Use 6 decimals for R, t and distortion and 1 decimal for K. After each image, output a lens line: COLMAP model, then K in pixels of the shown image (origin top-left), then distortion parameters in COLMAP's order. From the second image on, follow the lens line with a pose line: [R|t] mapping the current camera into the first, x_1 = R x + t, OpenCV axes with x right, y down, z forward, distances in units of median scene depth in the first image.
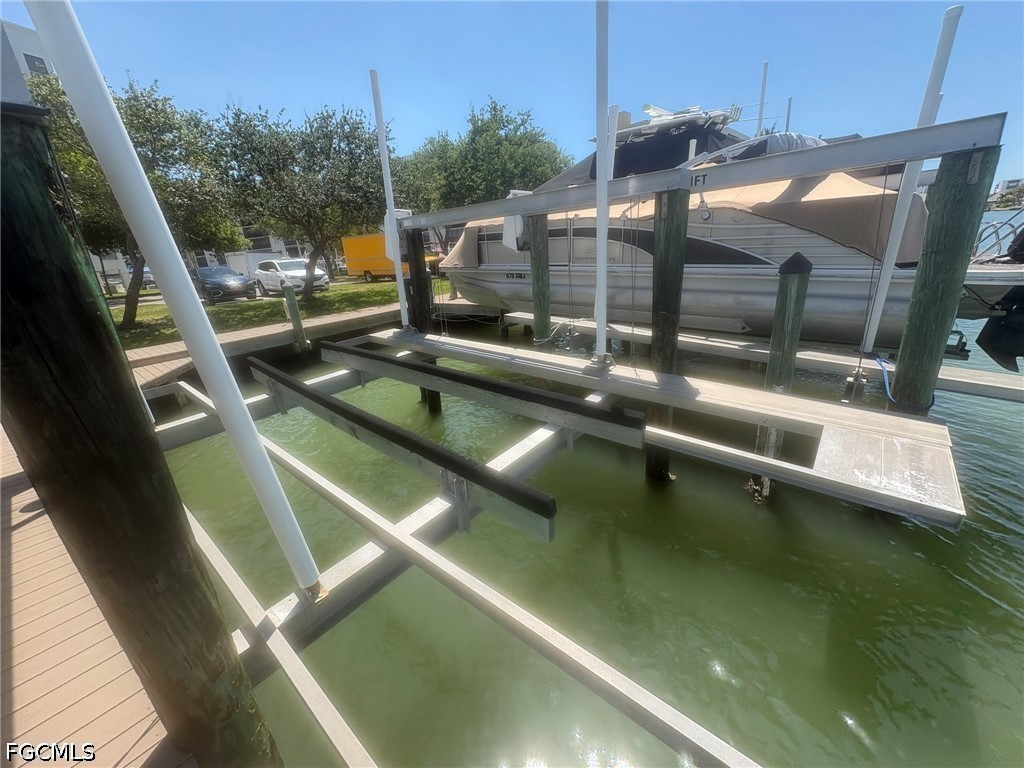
lens RADIAL K [[405.0, 0, 509.8], [0, 405.0, 384.6], [0, 0, 1]] dist [0.000301, 0.000052]
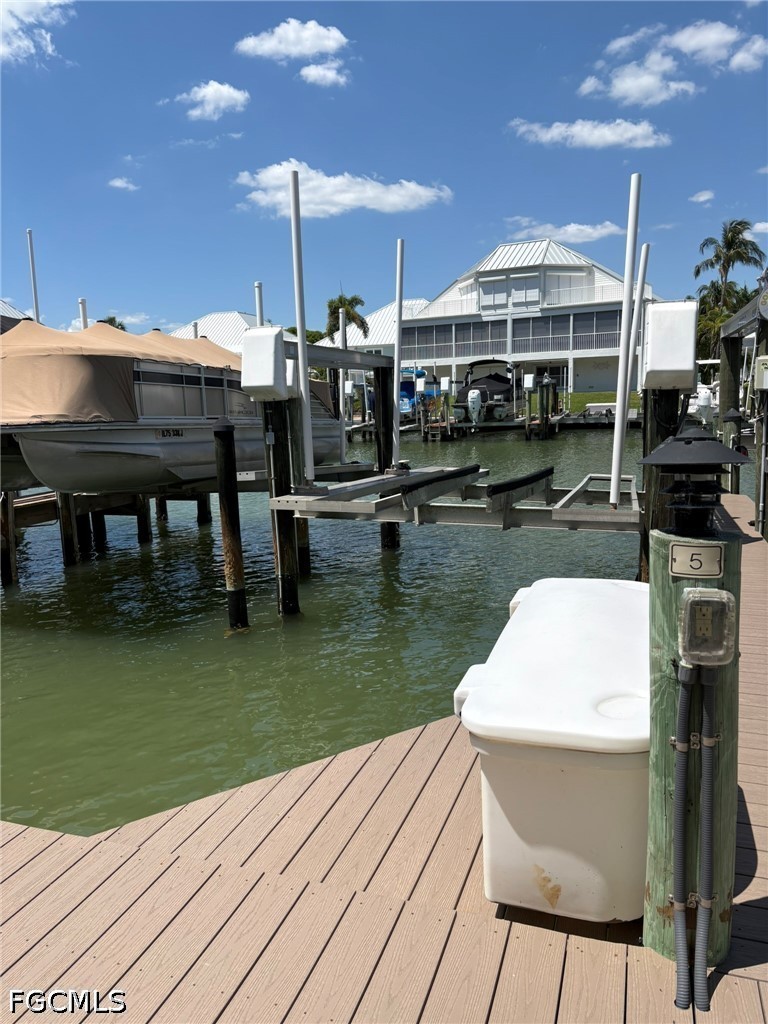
lens RADIAL K [[763.1, 0, 380.6], [0, 763.1, 511.6], [0, 0, 1]] dist [0.065901, -0.076067]
pose [[-0.359508, -0.047364, 0.931939, -1.443350], [0.353693, 0.917273, 0.183060, -0.273119], [-0.863514, 0.395432, -0.313014, 1.219403]]
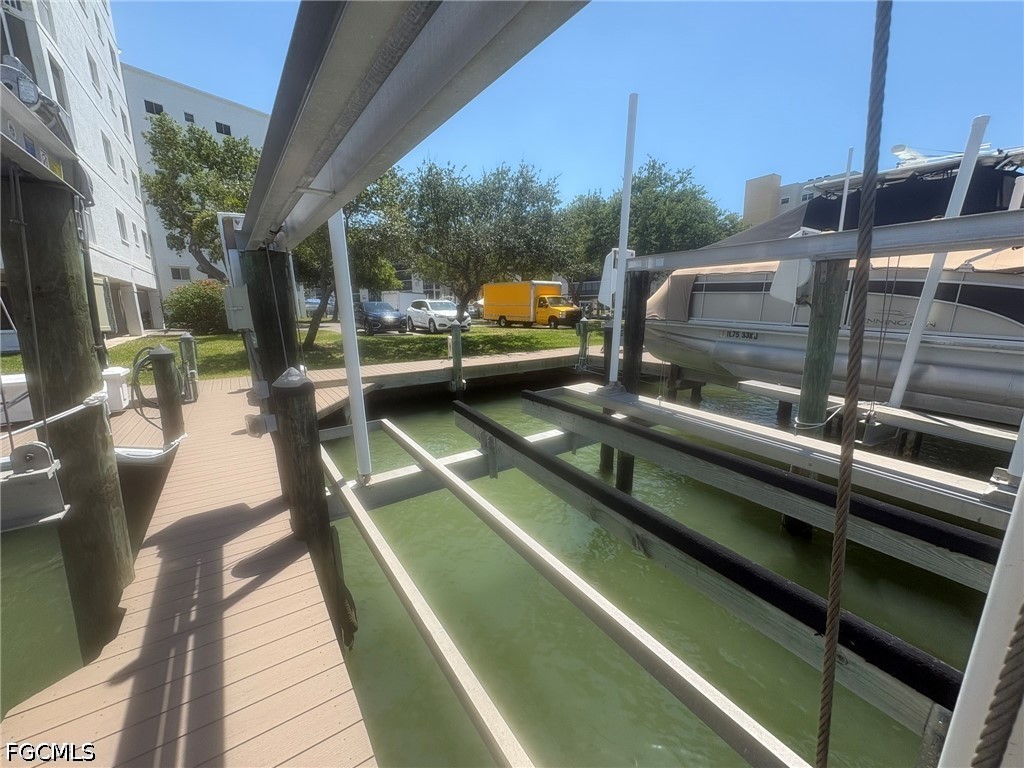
lens RADIAL K [[405.0, 0, 509.8], [0, 405.0, 384.6], [0, 0, 1]] dist [0.000301, 0.000052]
pose [[0.961884, 0.117510, -0.246924, -0.231573], [-0.146723, 0.983760, -0.103387, -0.020845], [0.230764, 0.135676, 0.963504, 0.135261]]
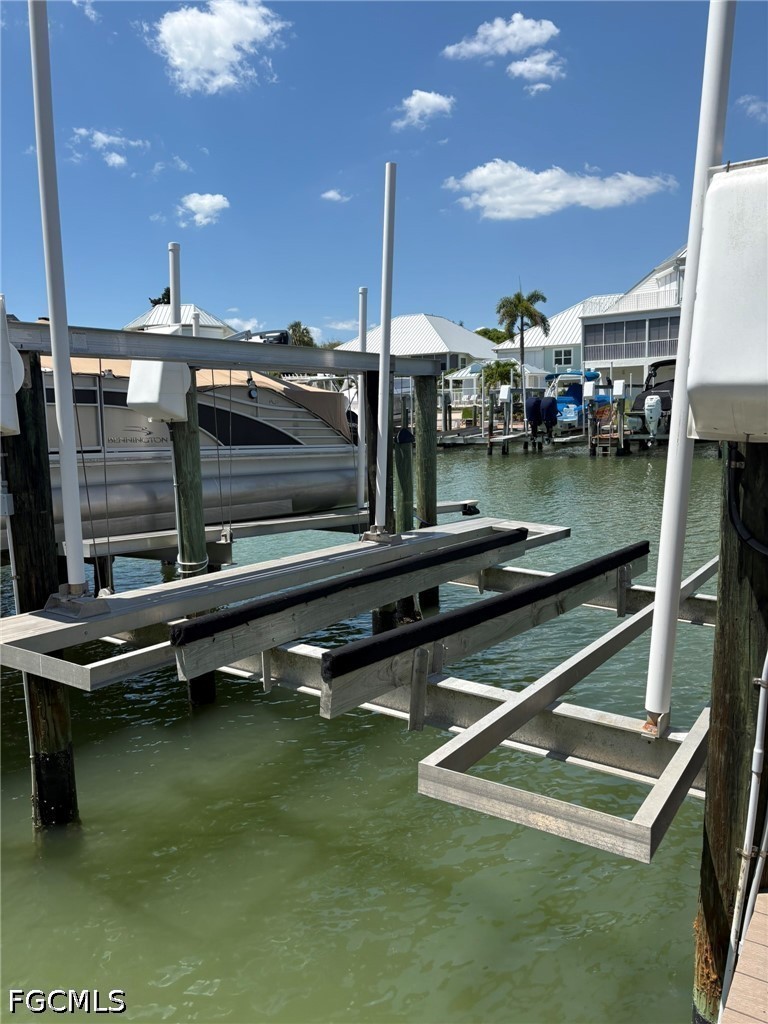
lens RADIAL K [[763.1, 0, 380.6], [0, 763.1, 511.6], [0, 0, 1]] dist [0.065901, -0.076067]
pose [[-0.109455, -0.053668, 0.992542, -0.926628], [0.350383, 0.932363, 0.089053, -0.159980], [-0.930189, 0.357517, -0.083248, 0.699088]]
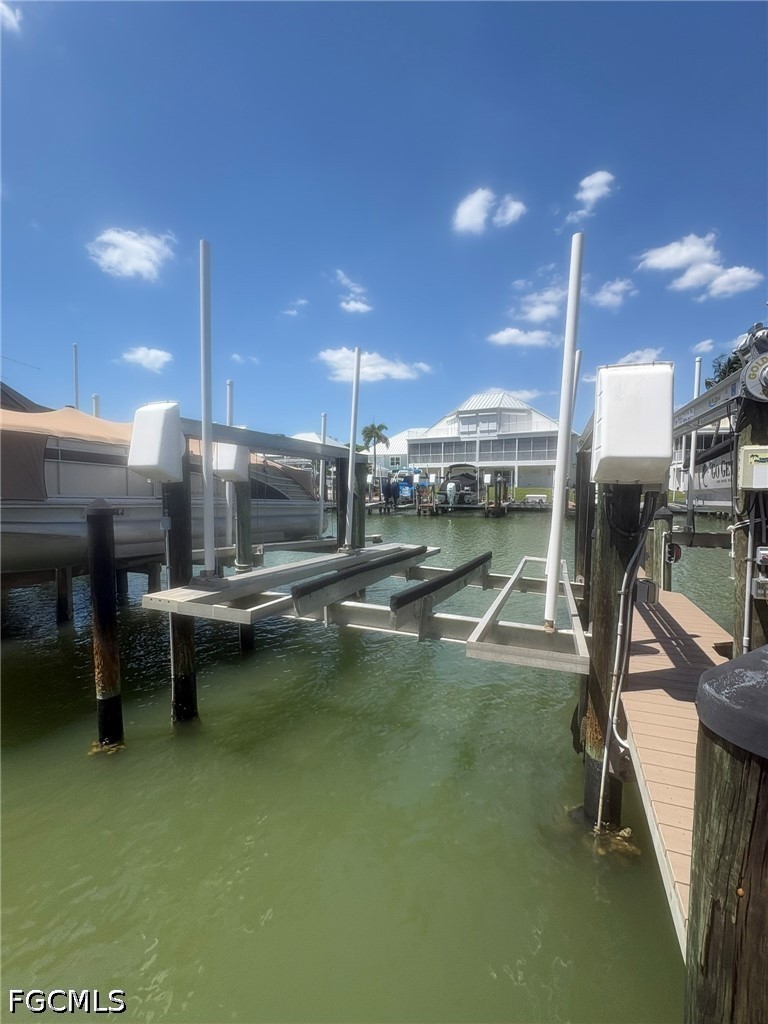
lens RADIAL K [[456.5, 0, 384.0], [0, 456.5, 512.0], [0, 0, 1]] dist [0.000980, -0.000066]
pose [[-0.321801, 0.026120, 0.946447, -0.961588], [0.324618, 0.942075, 0.084374, -0.188362], [-0.889420, 0.334385, -0.311639, 0.862462]]
